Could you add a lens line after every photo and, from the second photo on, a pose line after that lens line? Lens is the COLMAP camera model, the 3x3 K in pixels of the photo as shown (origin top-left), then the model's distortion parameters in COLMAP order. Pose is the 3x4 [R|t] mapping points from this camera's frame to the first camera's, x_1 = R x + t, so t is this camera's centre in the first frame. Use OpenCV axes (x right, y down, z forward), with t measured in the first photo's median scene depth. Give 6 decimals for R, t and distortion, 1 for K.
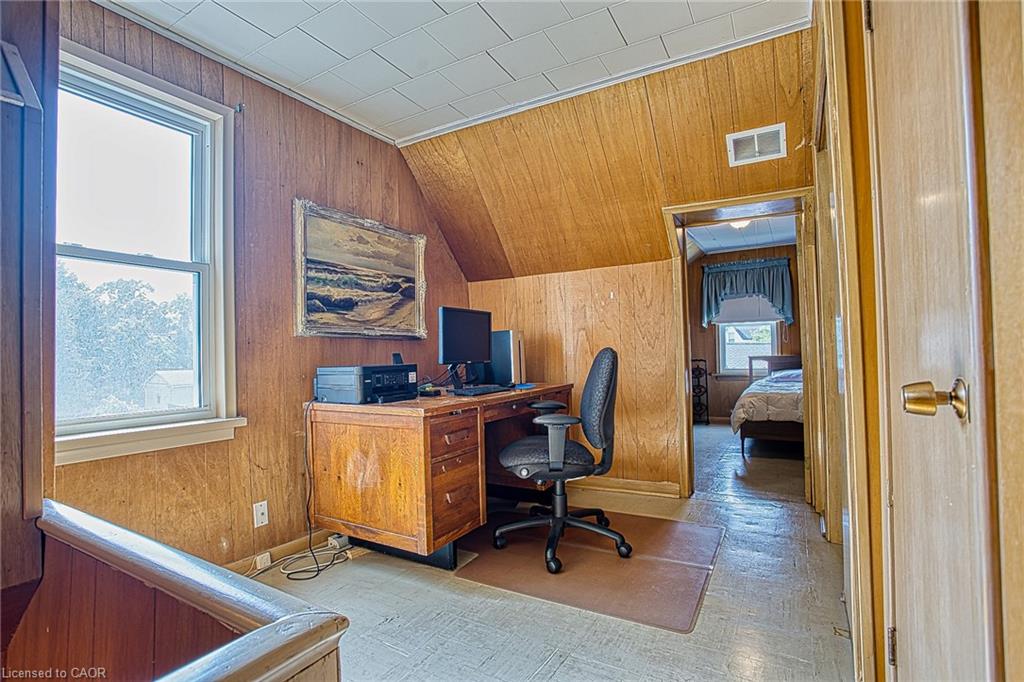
lens RADIAL K [[498.1, 0, 509.1], [0, 498.1, 341.2], [0, 0, 1]] dist [-0.075420, 0.035474]
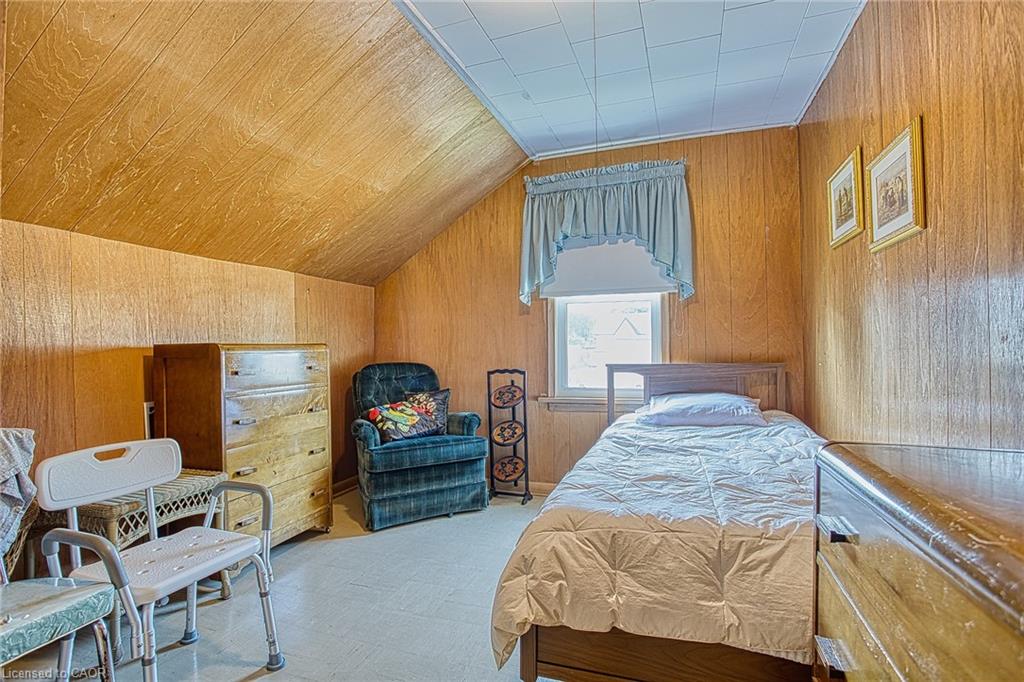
lens RADIAL K [[498.1, 0, 509.1], [0, 498.1, 341.2], [0, 0, 1]] dist [-0.075420, 0.035474]
pose [[0.981960, 0.010419, 0.188800, 0.300527], [-0.012695, 0.999861, 0.010852, 0.004120], [-0.188660, -0.013053, 0.981956, 0.535230]]
